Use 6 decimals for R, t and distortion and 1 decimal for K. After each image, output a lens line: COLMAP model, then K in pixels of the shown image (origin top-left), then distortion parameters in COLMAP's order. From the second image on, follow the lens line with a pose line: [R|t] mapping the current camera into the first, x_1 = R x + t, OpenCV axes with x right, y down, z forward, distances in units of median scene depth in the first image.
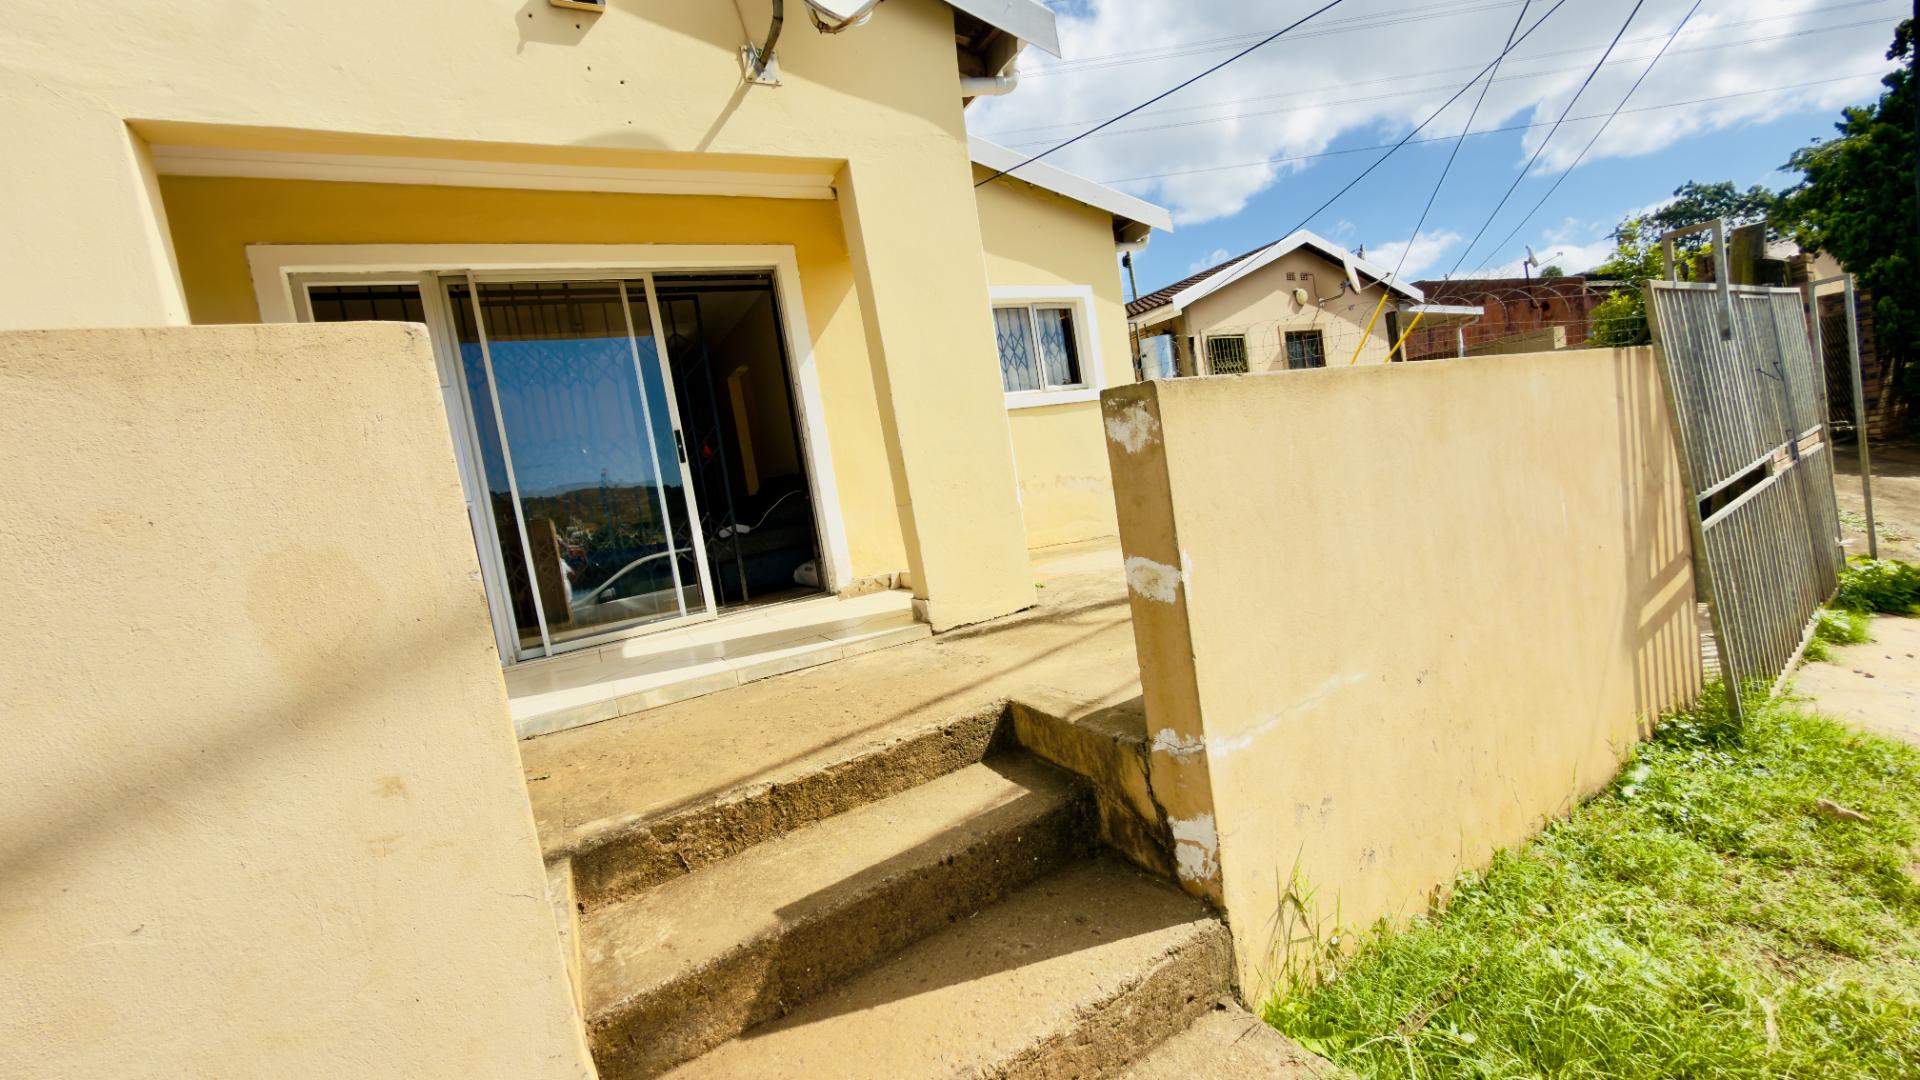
lens RADIAL K [[760.8, 0, 960.0], [0, 760.8, 540.0], [0, 0, 1]] dist [-0.000526, 0.000231]
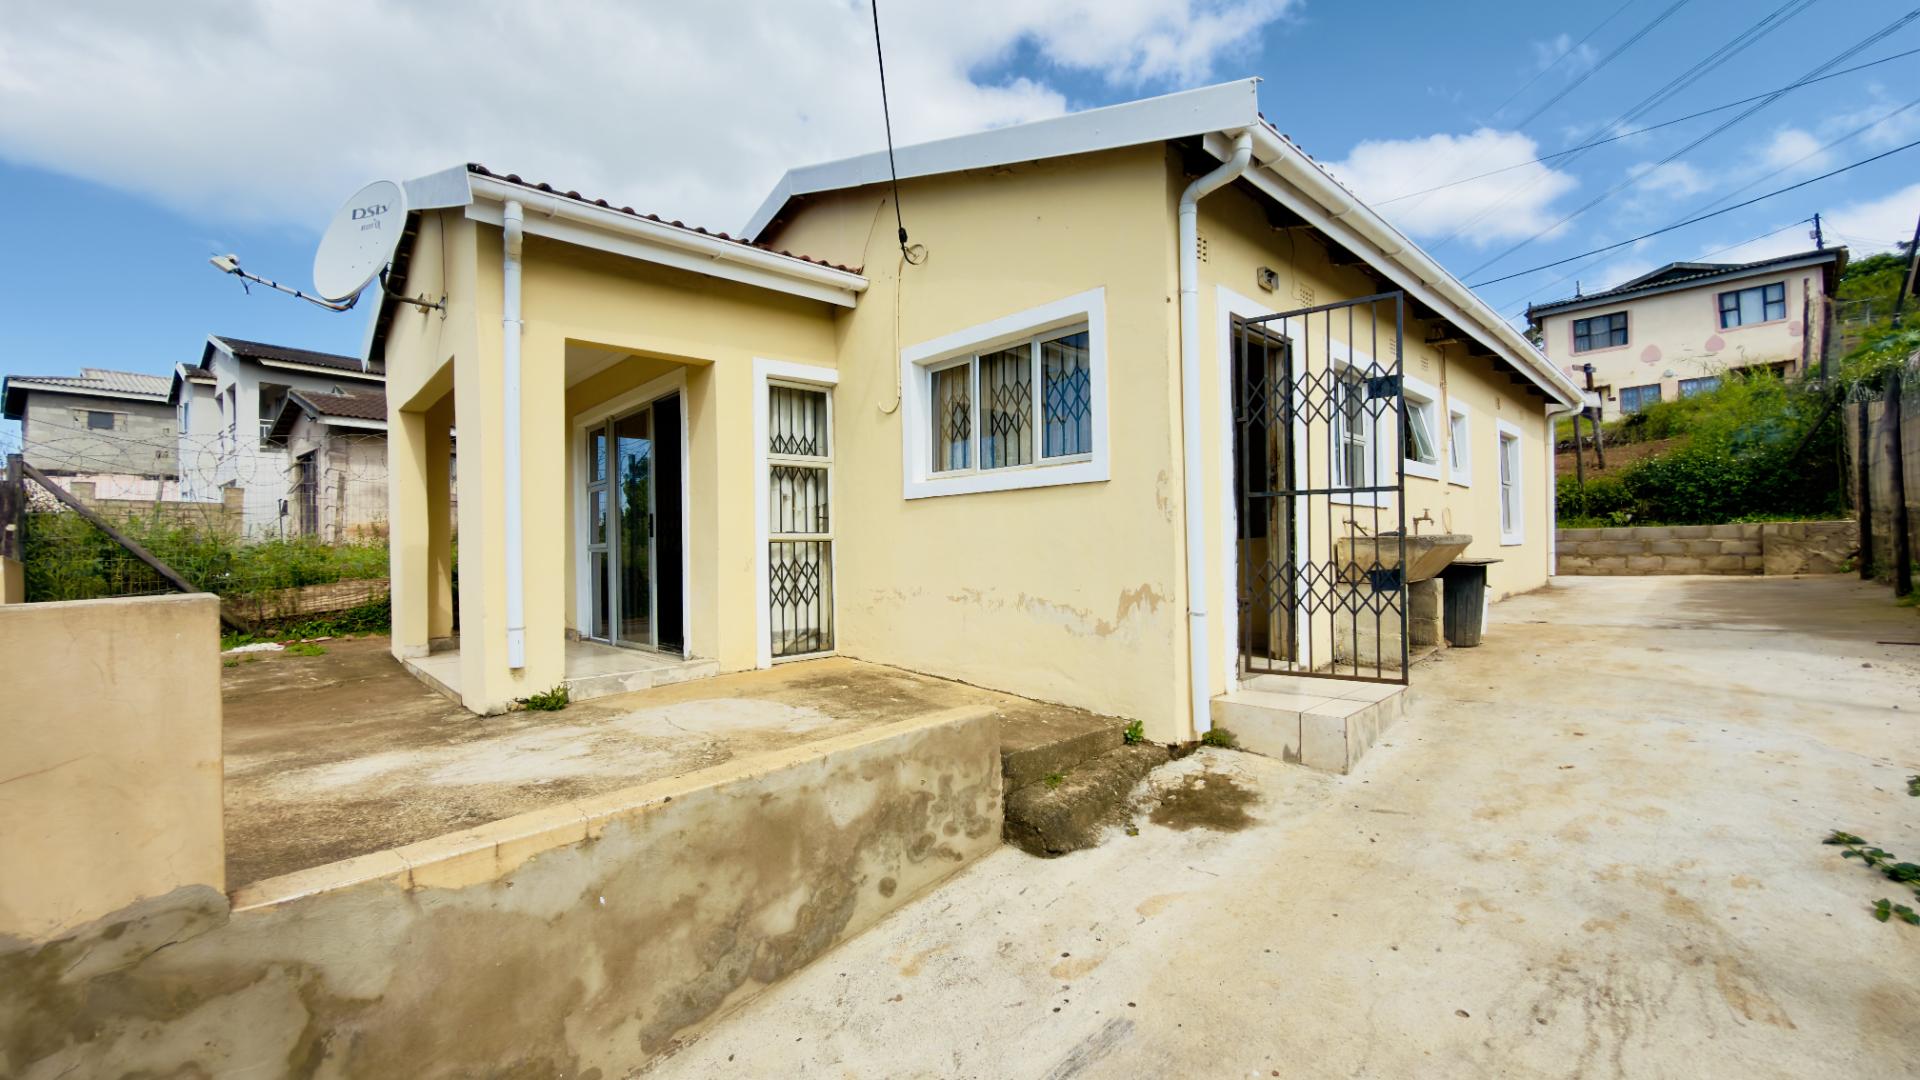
lens RADIAL K [[764.7, 0, 961.6], [0, 764.7, 536.0], [0, 0, 1]] dist [0.000348, -0.000025]
pose [[0.282281, 0.120734, -0.951704, 0.737152], [-0.118207, 0.988867, 0.090387, -0.187707], [0.952021, 0.086984, 0.293410, 0.750831]]
